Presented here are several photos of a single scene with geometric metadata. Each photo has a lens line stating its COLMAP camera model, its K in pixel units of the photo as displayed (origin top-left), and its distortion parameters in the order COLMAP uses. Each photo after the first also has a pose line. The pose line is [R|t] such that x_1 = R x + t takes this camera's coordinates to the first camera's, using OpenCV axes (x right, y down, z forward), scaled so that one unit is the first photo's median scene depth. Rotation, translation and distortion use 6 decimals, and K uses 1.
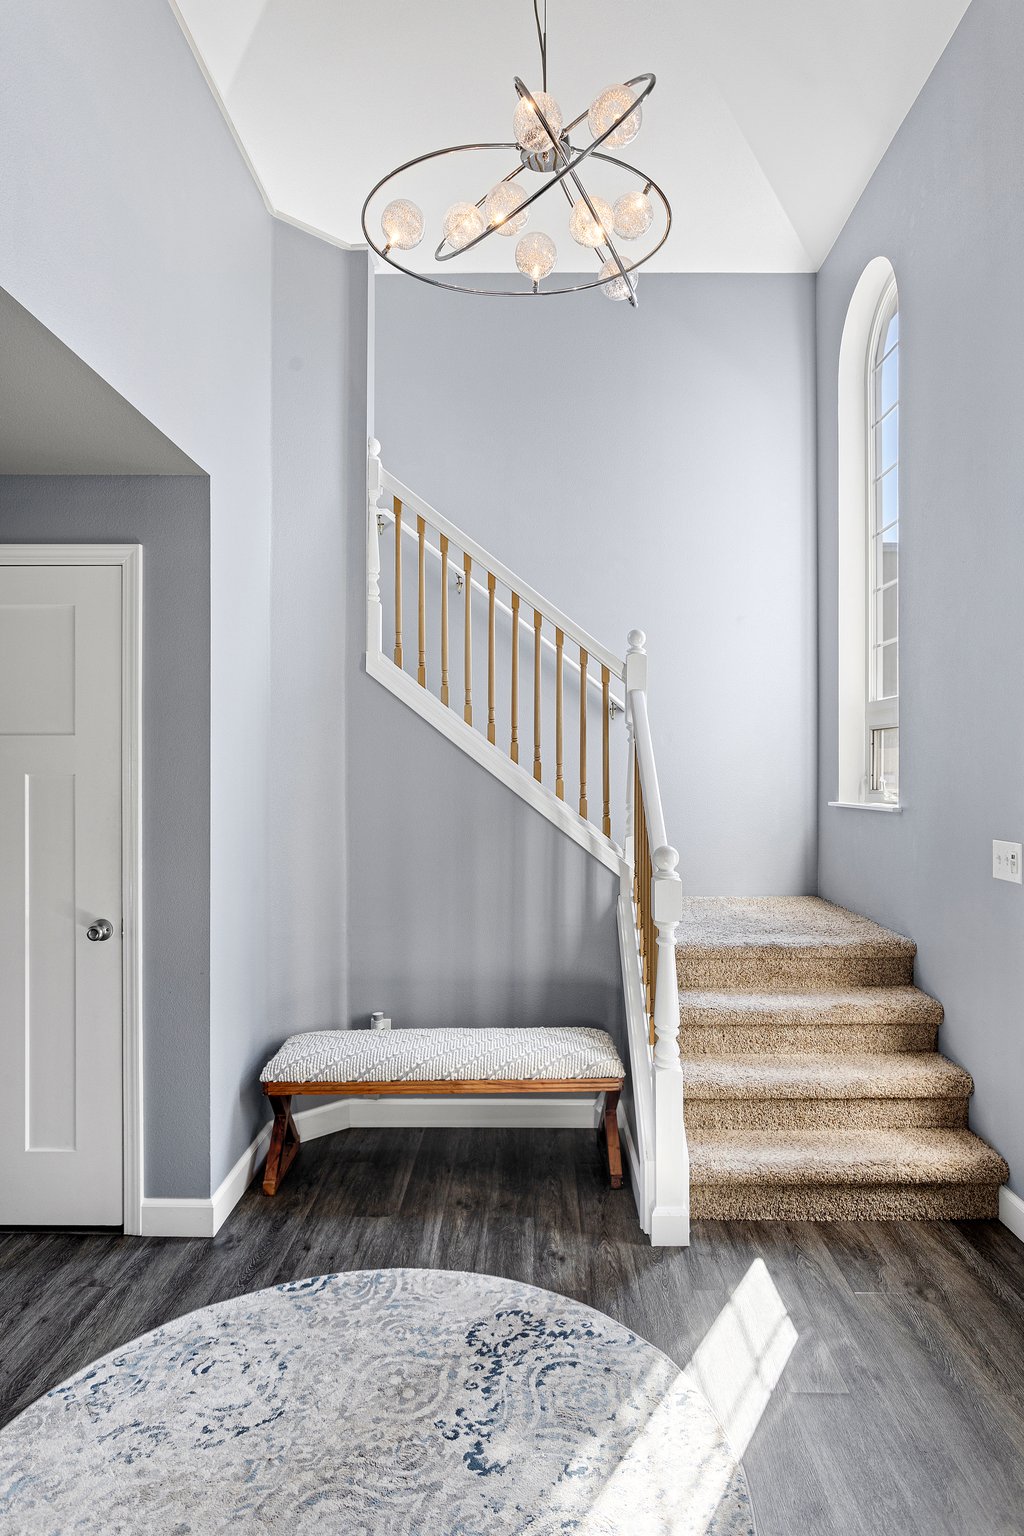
lens RADIAL K [[905.8, 0, 512.0], [0, 905.8, 765.2], [0, 0, 1]] dist [-0.007644, -0.000353]
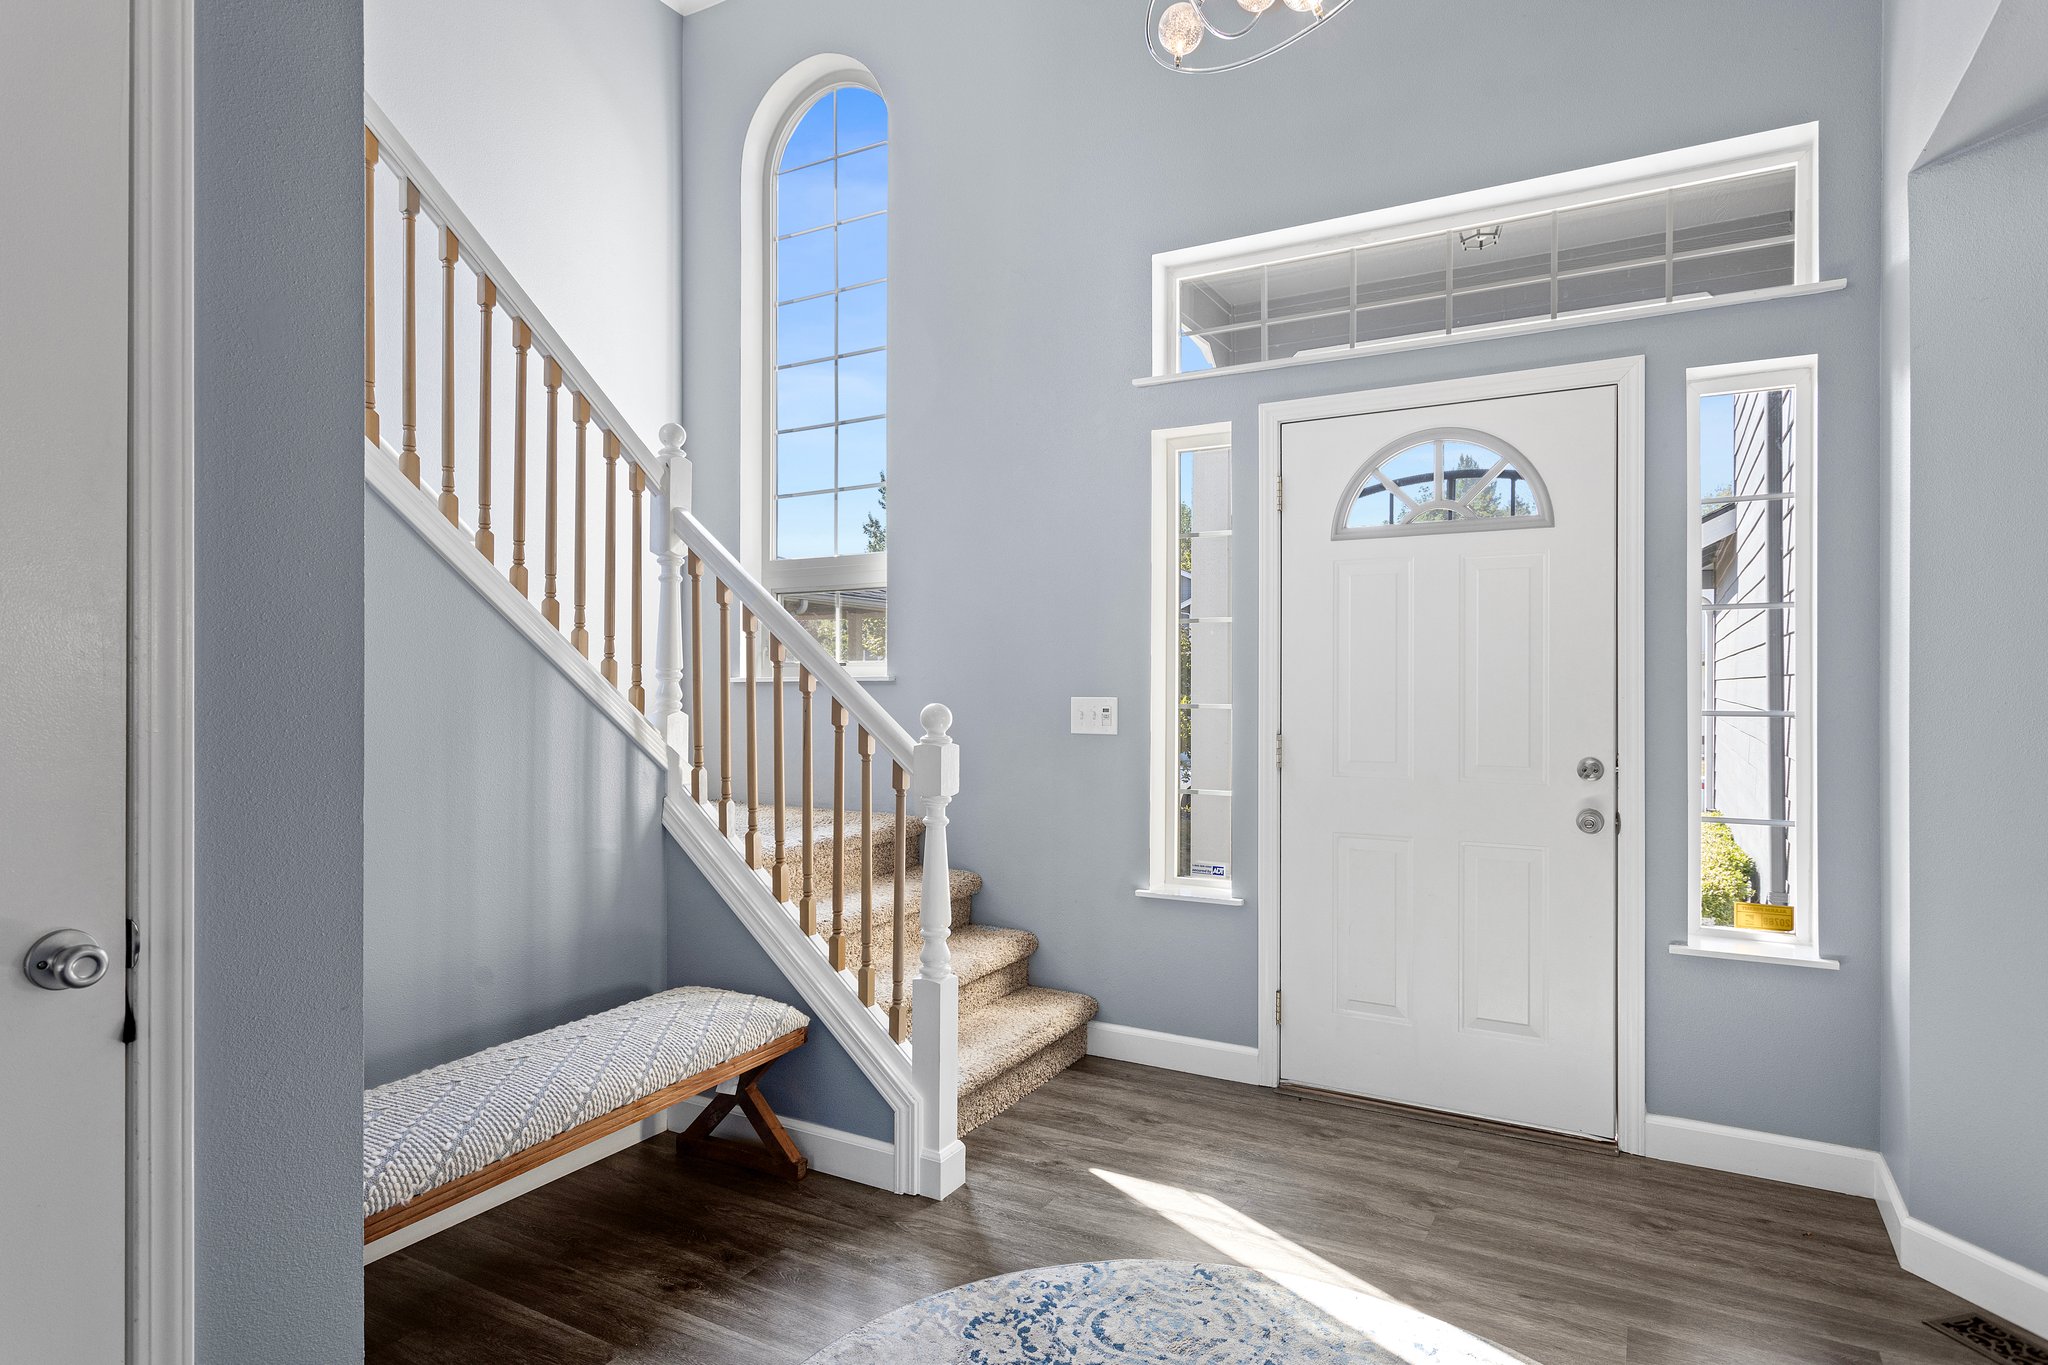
lens RADIAL K [[1113.9, 0, 1021.4], [0, 1113.9, 693.9], [0, 0, 1]] dist [0.000382, 0.000963]
pose [[0.478309, -0.002453, 0.878188, -0.598547], [-0.005091, 0.999972, 0.005566, 0.068124], [-0.878177, -0.007133, 0.478283, 0.414255]]
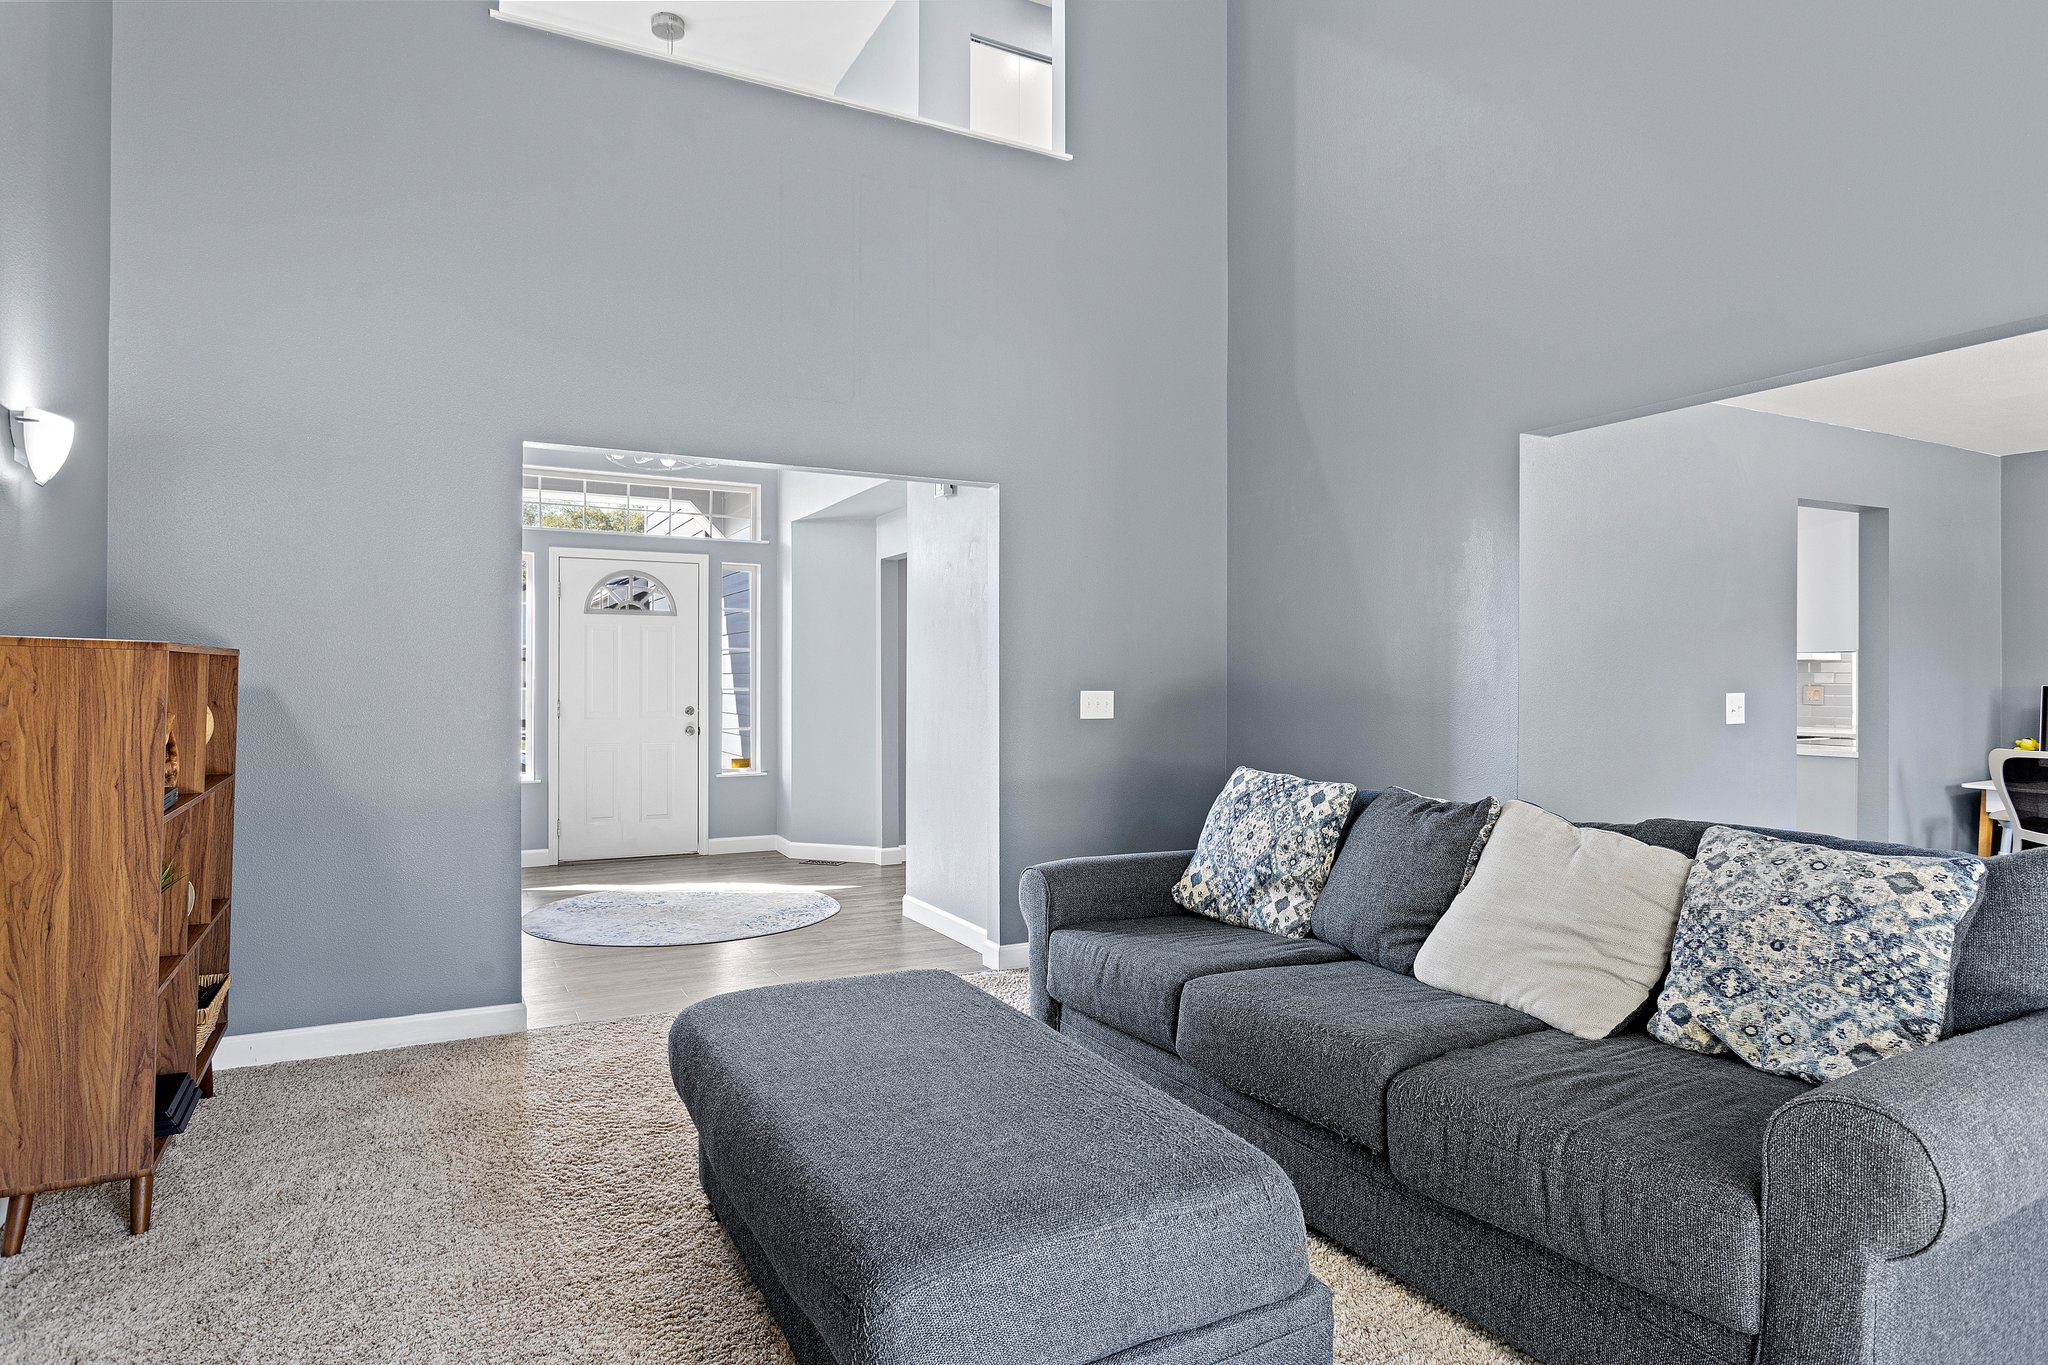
lens RADIAL K [[1149.1, 0, 1018.2], [0, 1149.1, 680.7], [0, 0, 1]] dist [-0.003910, 0.003433]
pose [[-0.498371, 0.000723, 0.866963, -2.004969], [-0.007455, 0.999959, -0.005119, 0.075315], [-0.866932, -0.009014, -0.498346, 1.035613]]
